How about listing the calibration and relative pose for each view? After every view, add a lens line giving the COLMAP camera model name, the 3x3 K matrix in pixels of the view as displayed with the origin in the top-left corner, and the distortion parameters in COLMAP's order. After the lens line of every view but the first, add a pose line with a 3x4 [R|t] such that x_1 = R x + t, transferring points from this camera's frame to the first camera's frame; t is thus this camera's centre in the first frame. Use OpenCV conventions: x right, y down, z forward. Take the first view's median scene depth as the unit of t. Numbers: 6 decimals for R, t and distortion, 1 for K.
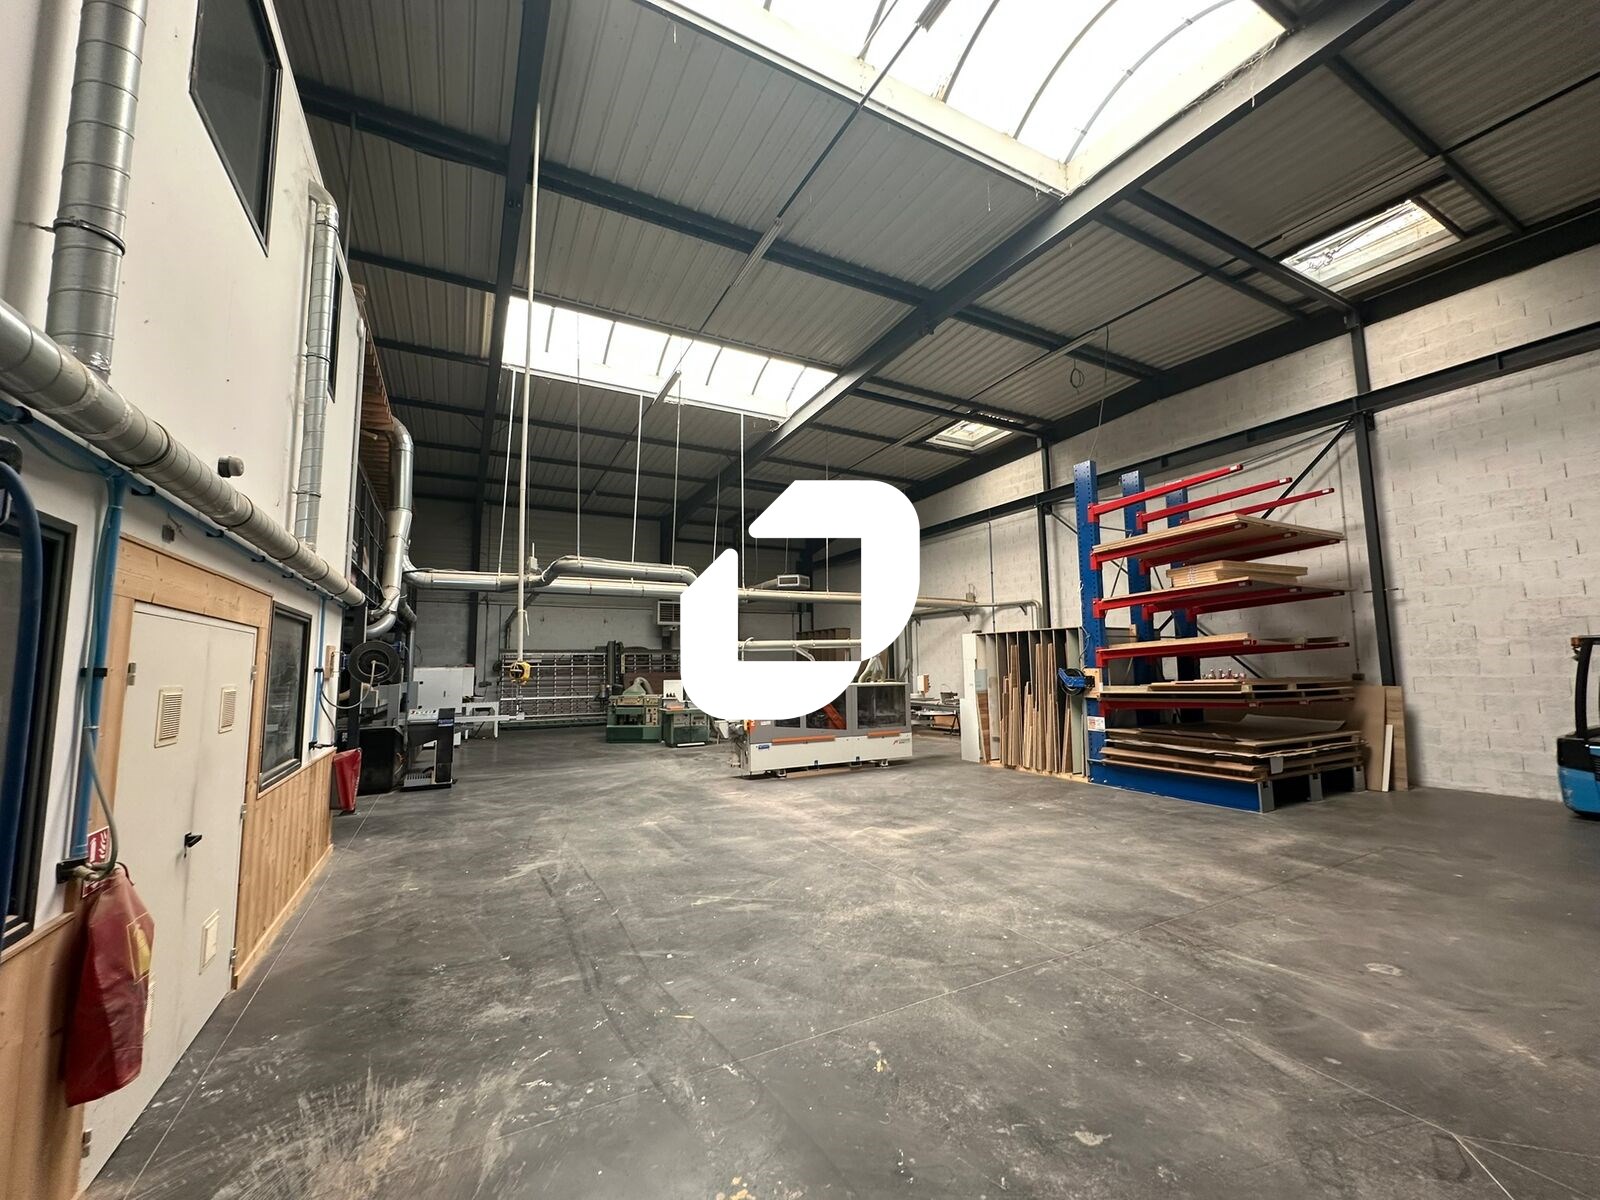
lens RADIAL K [[634.1, 0, 802.8], [0, 634.1, 607.2], [0, 0, 1]] dist [-0.002804, 0.000089]
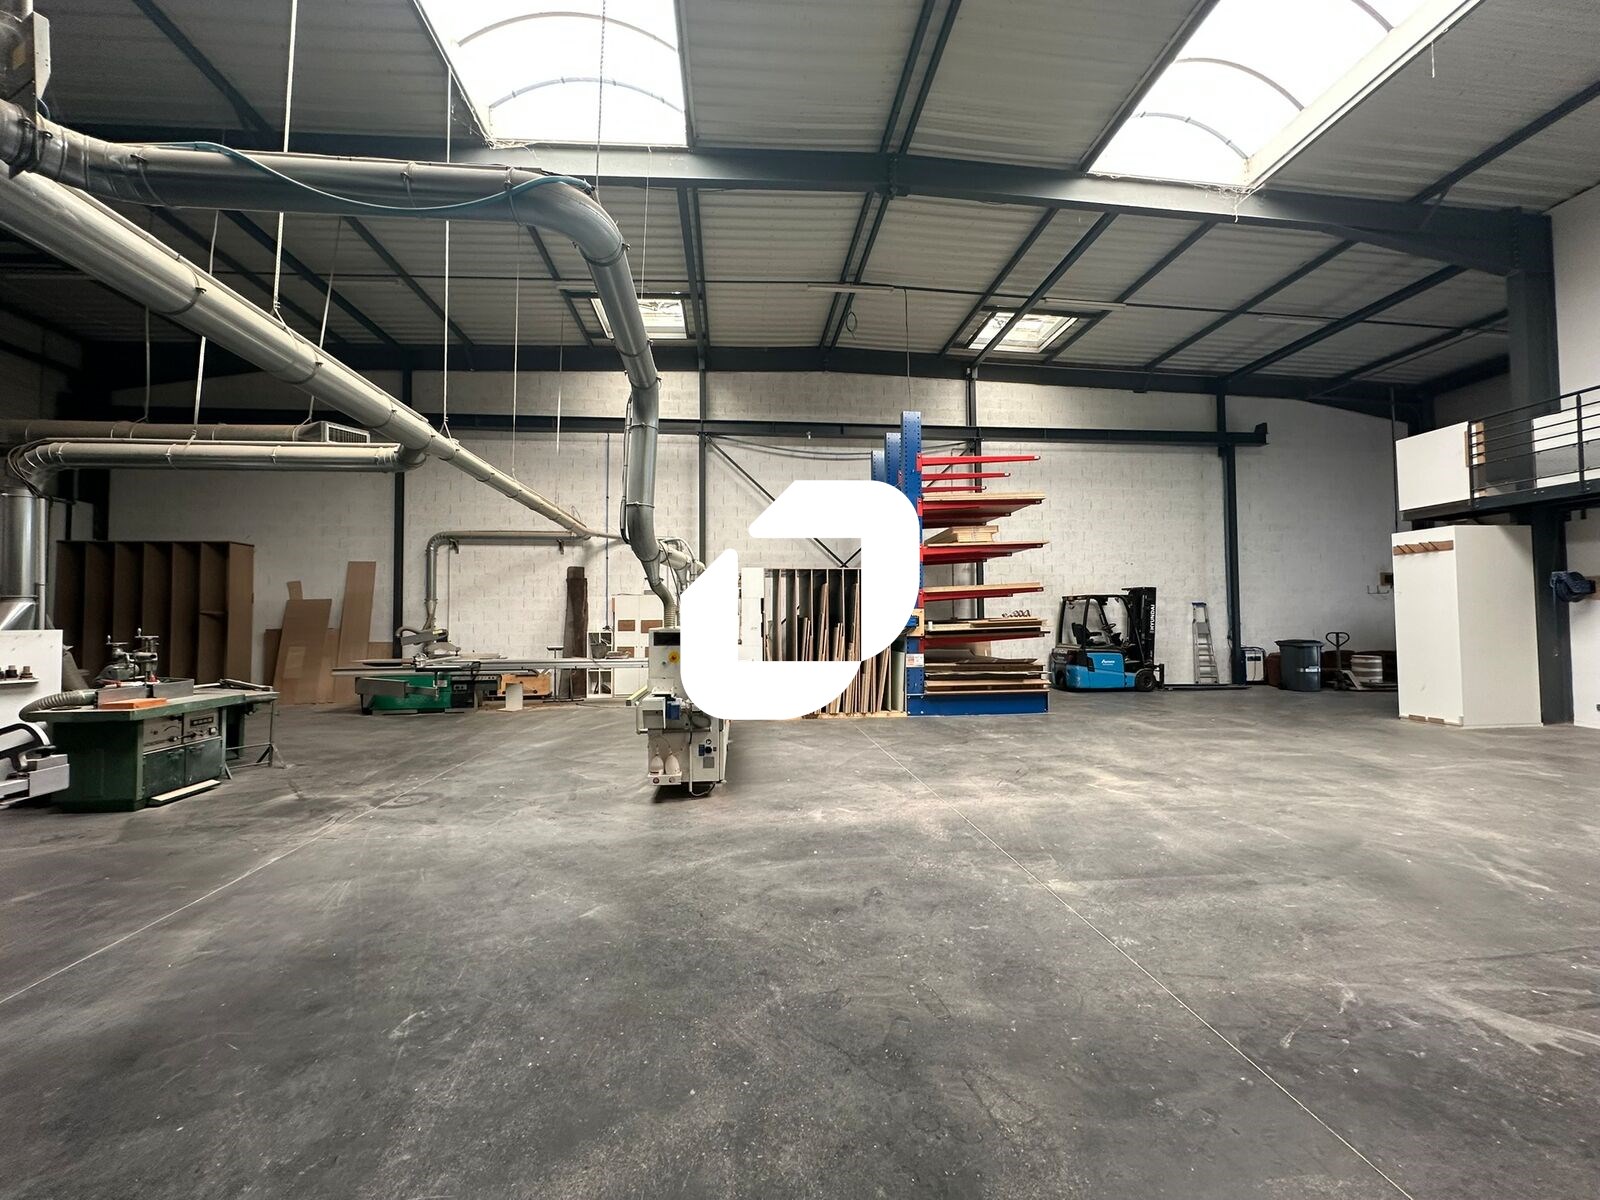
lens RADIAL K [[634.1, 0, 789.3], [0, 634.1, 603.6], [0, 0, 1]] dist [-0.002804, 0.000089]
pose [[0.386961, 0.034768, 0.921441, -0.645614], [-0.082419, 0.996593, -0.002992, 0.116350], [-0.918406, -0.074786, 0.388508, 0.837970]]
